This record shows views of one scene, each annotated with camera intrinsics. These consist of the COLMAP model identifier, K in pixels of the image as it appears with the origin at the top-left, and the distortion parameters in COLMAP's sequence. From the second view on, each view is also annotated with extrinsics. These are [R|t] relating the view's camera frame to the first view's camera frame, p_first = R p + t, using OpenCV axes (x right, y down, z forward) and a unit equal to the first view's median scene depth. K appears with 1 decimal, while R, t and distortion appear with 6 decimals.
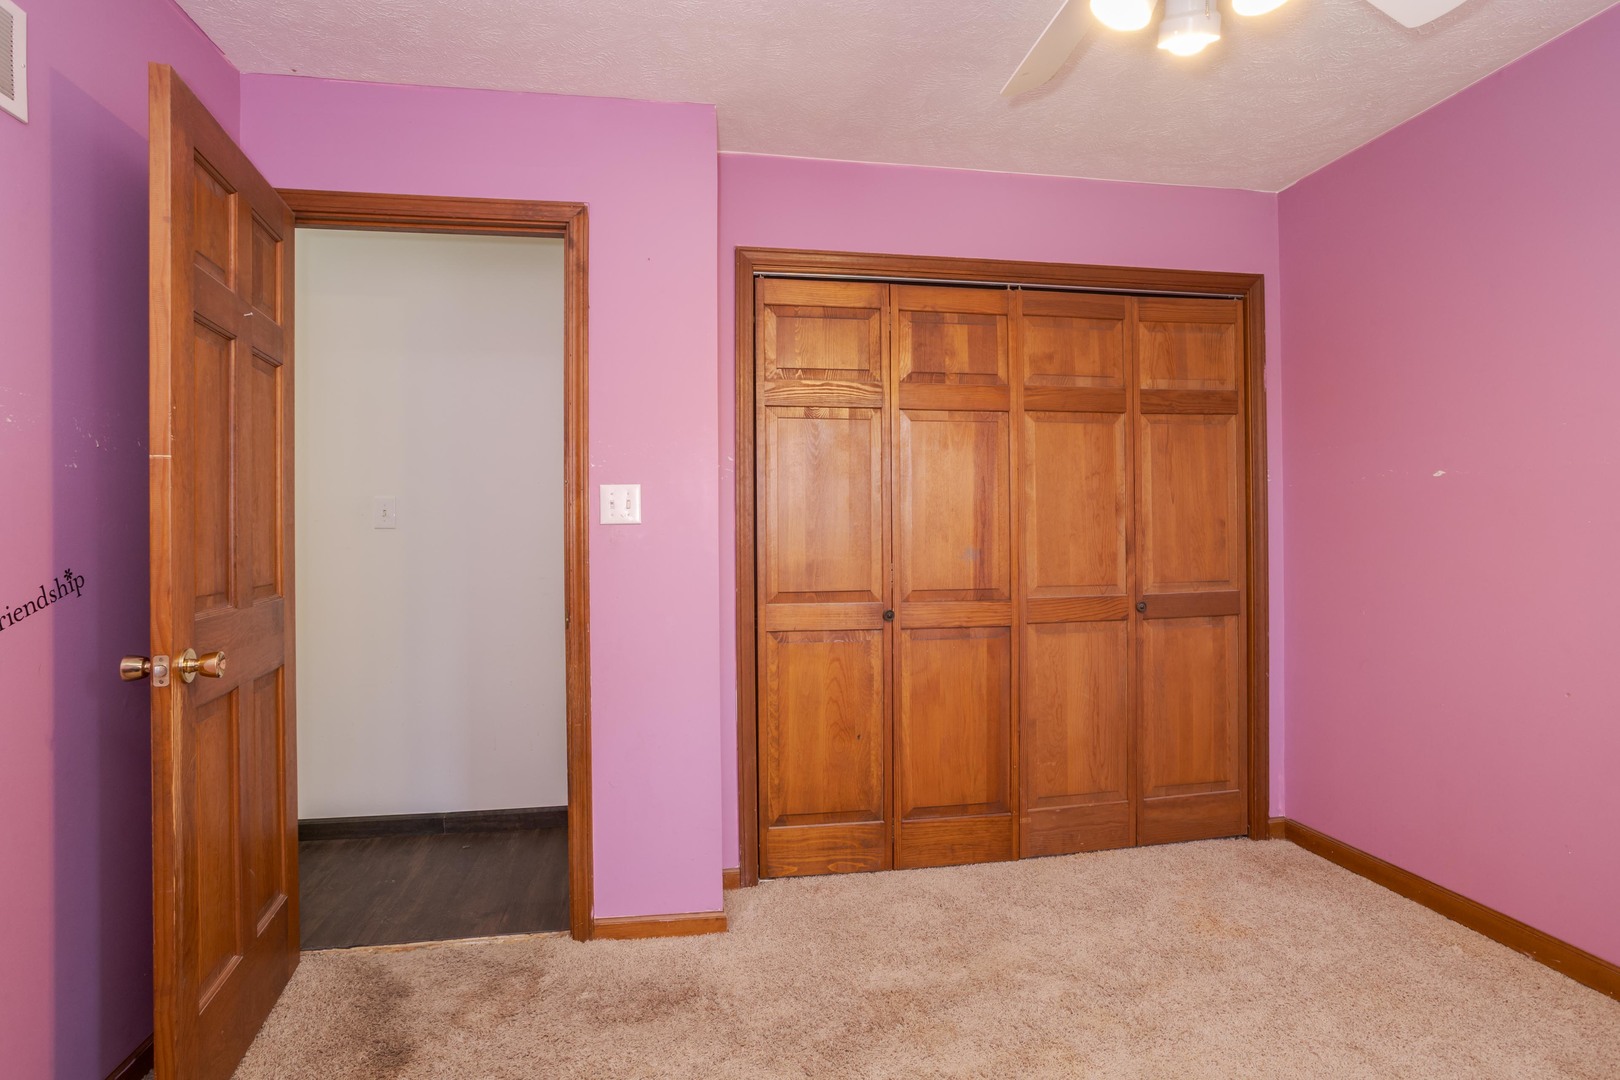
lens RADIAL K [[856.0, 0, 811.9], [0, 856.0, 532.3], [0, 0, 1]] dist [-0.001652, -0.000302]
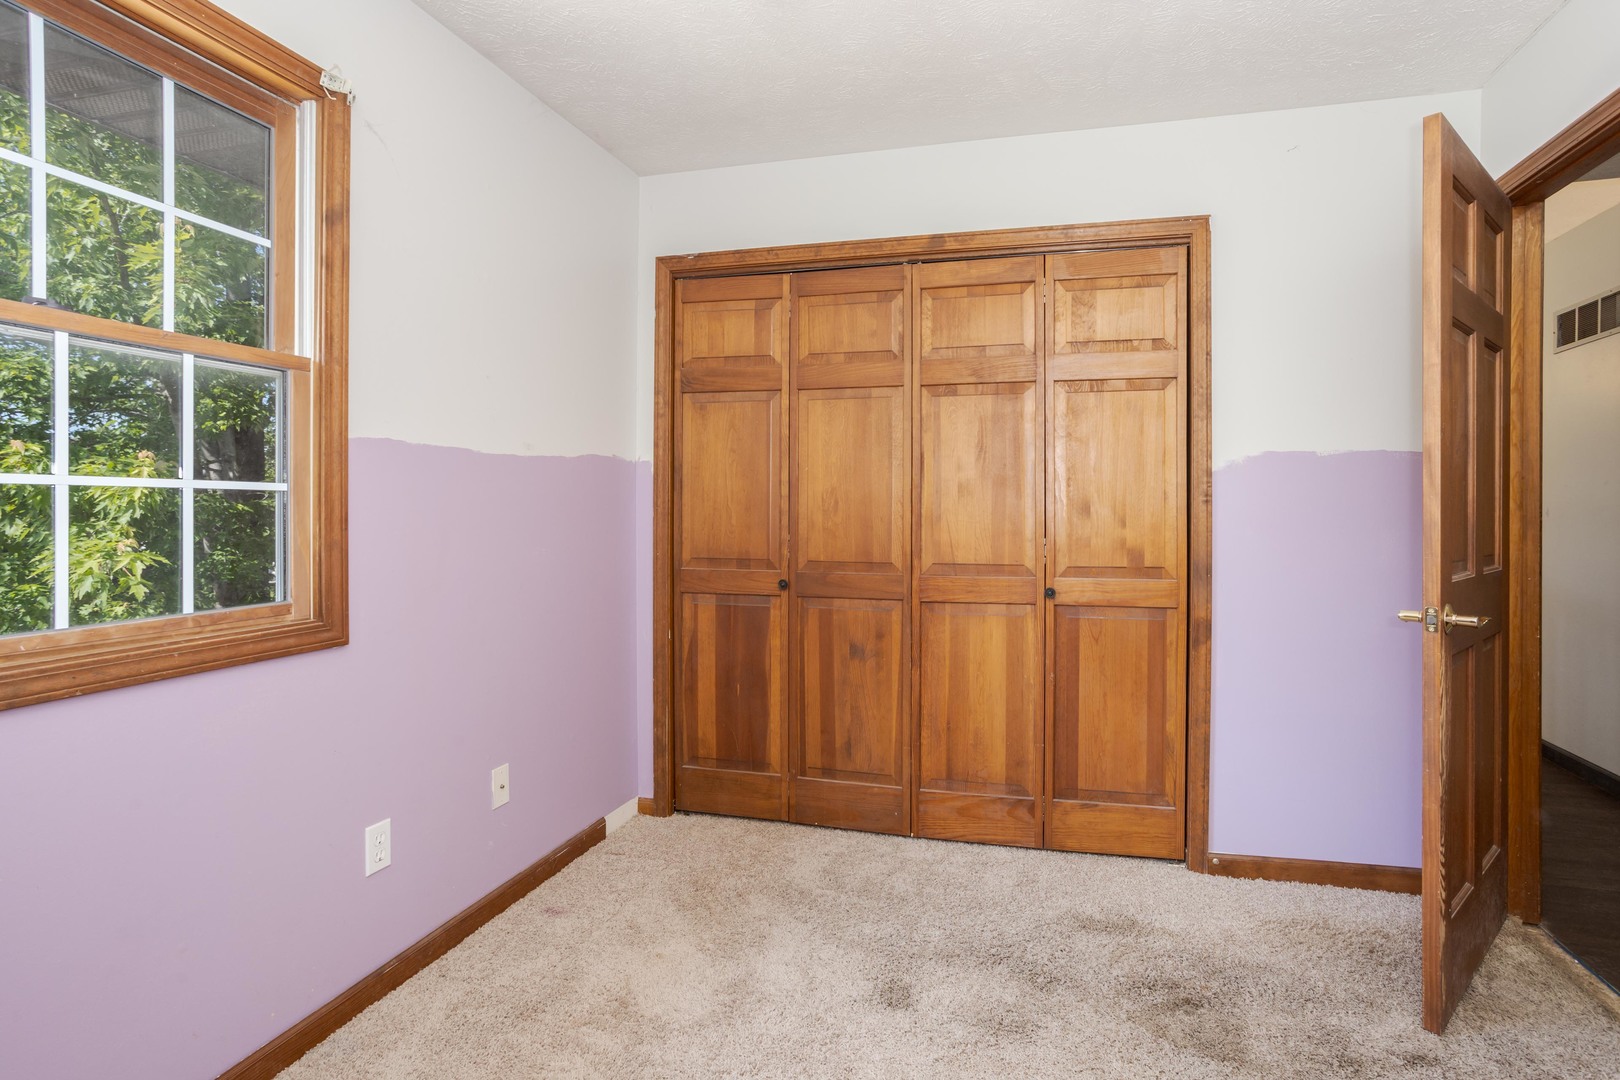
lens RADIAL K [[818.9, 0, 866.5], [0, 818.9, 503.9], [0, 0, 1]] dist [-0.003465, -0.000363]
pose [[0.921459, 0.021920, -0.387856, 0.431165], [-0.020947, 0.999758, 0.006738, -0.007809], [0.387910, 0.001916, 0.921695, 0.081607]]
